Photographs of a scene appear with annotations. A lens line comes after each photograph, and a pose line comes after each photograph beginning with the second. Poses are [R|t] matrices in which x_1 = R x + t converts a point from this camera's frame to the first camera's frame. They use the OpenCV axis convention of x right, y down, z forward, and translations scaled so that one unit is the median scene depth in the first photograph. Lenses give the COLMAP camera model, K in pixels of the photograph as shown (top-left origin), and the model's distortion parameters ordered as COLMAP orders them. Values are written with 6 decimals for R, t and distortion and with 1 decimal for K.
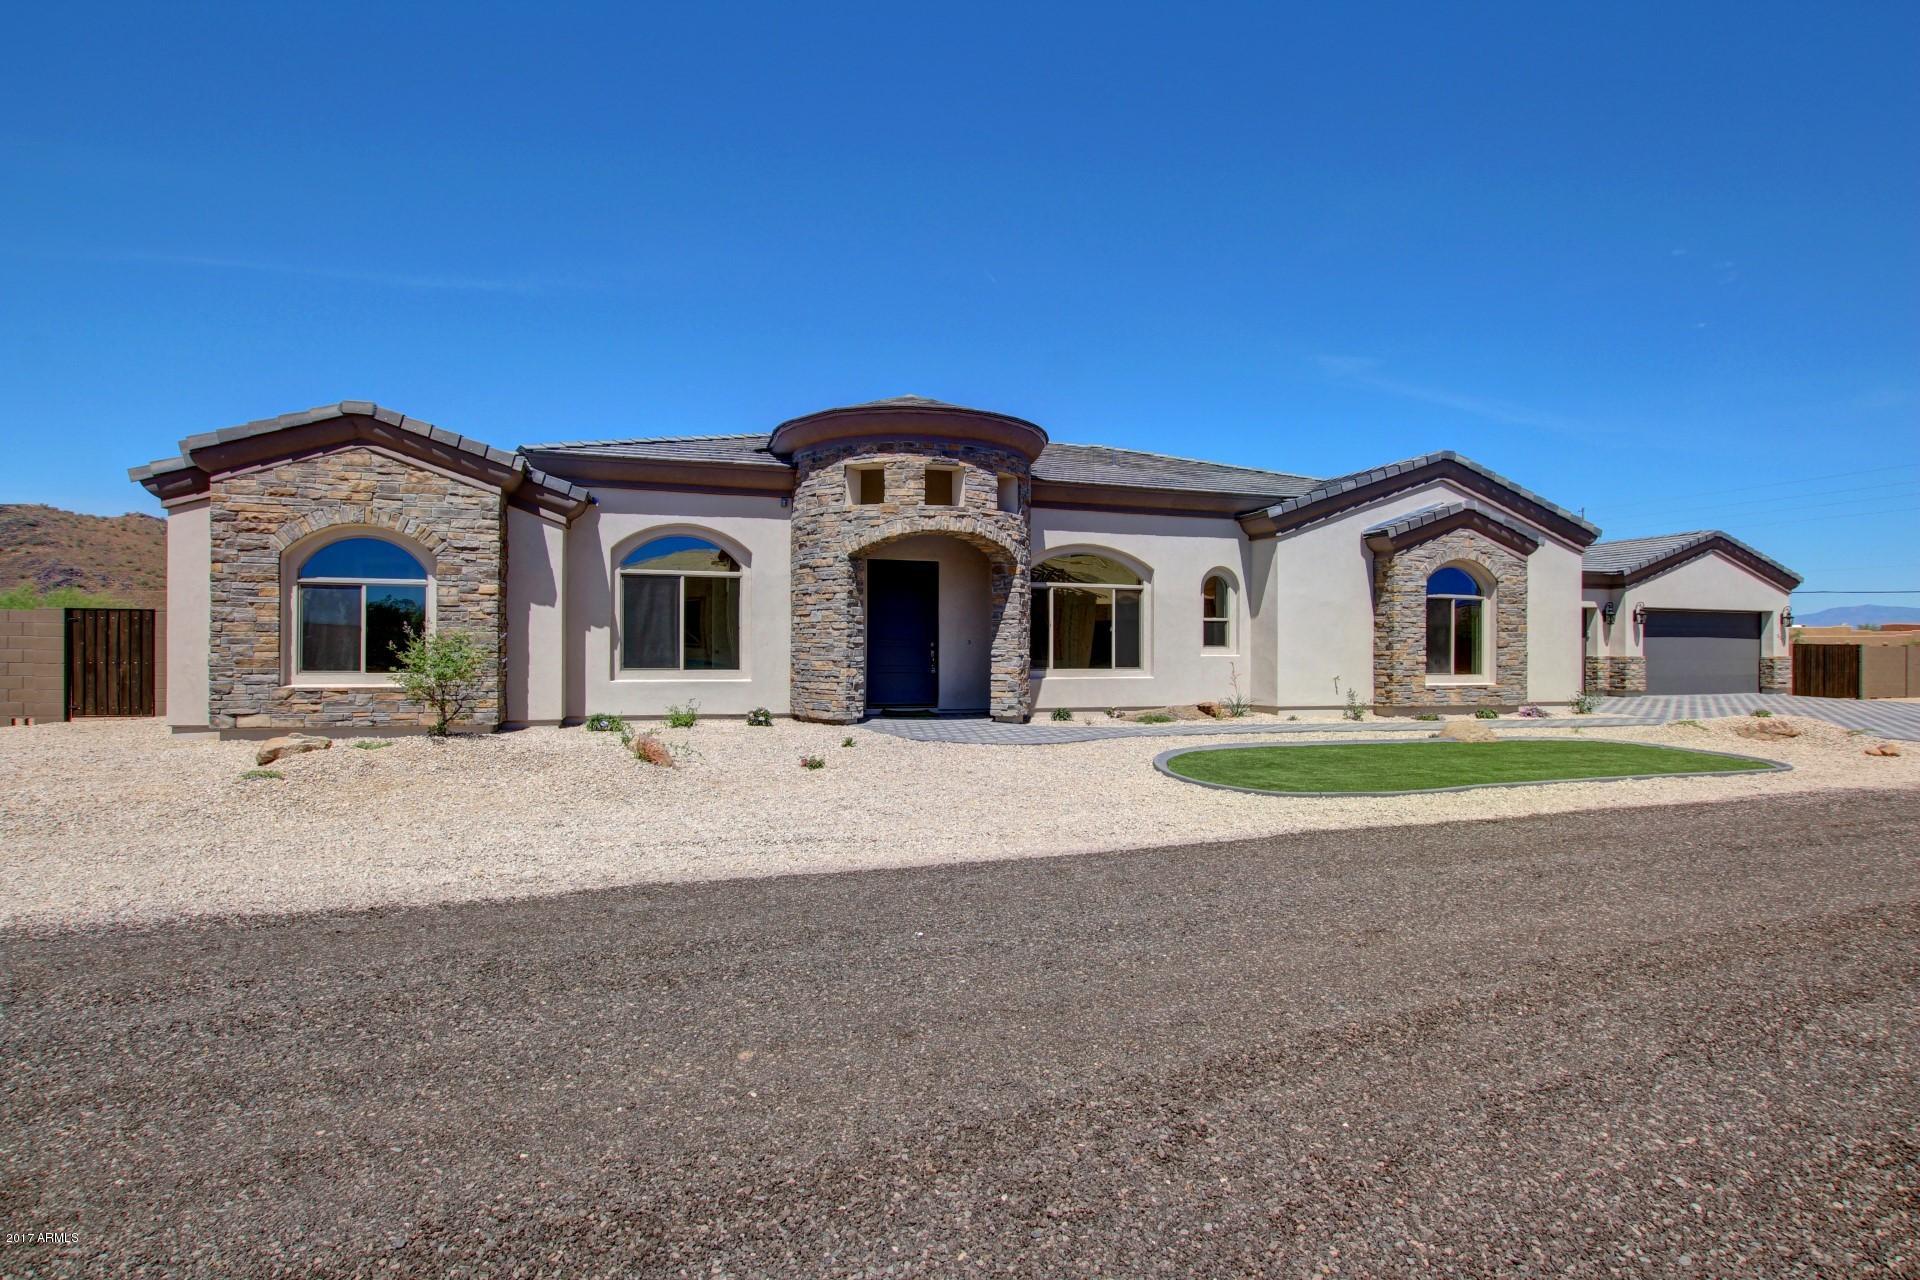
lens RADIAL K [[925.4, 0, 964.5], [0, 925.4, 643.4], [0, 0, 1]] dist [-0.036974, 0.000041]
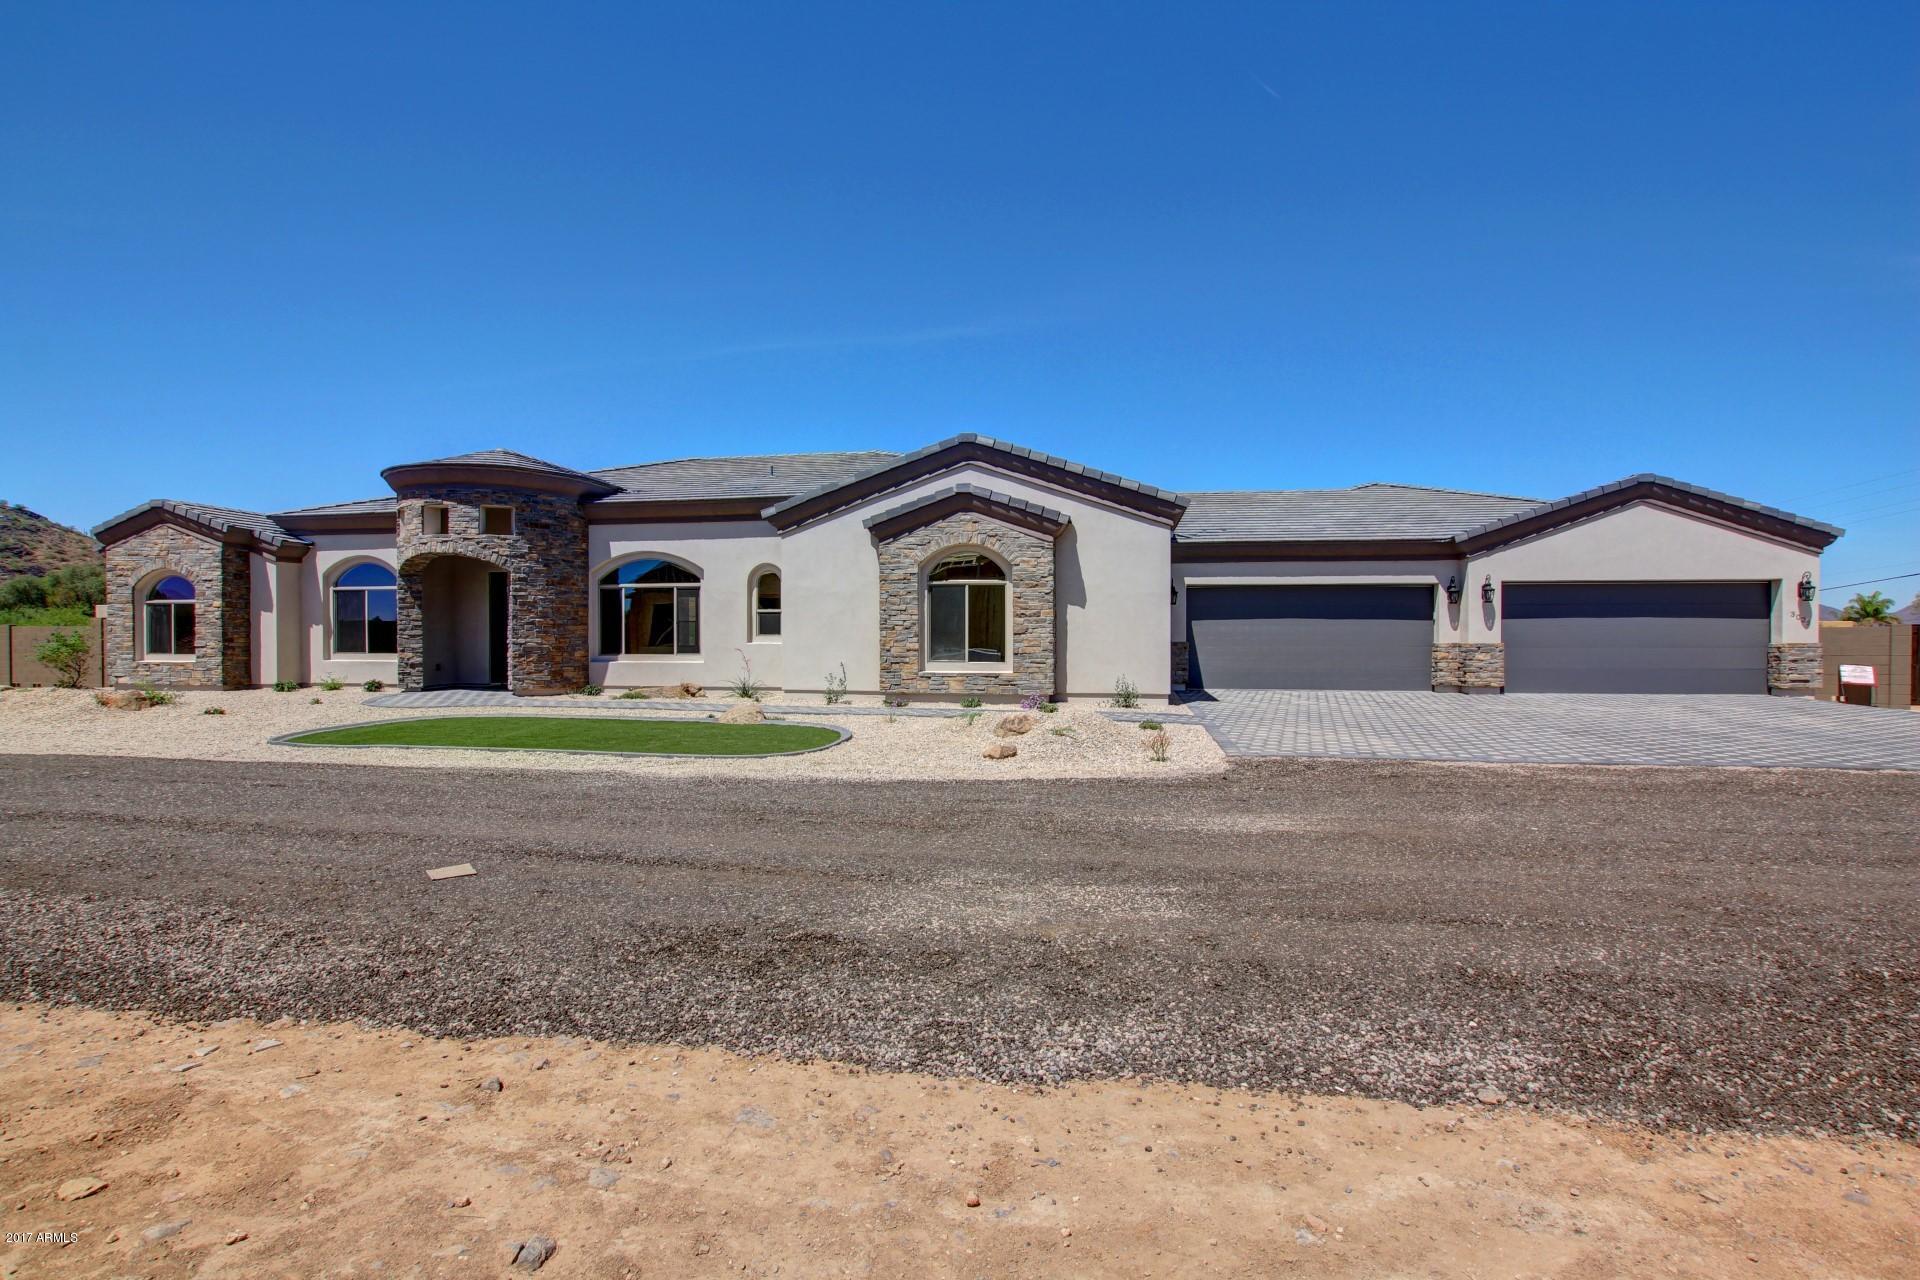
lens RADIAL K [[925.4, 0, 972.0], [0, 925.4, 640.1], [0, 0, 1]] dist [-0.036974, 0.000041]
pose [[0.886181, -0.004841, -0.463314, 1.039713], [0.007301, 0.999967, 0.003515, 0.007561], [0.463282, -0.006498, 0.886187, 0.130621]]
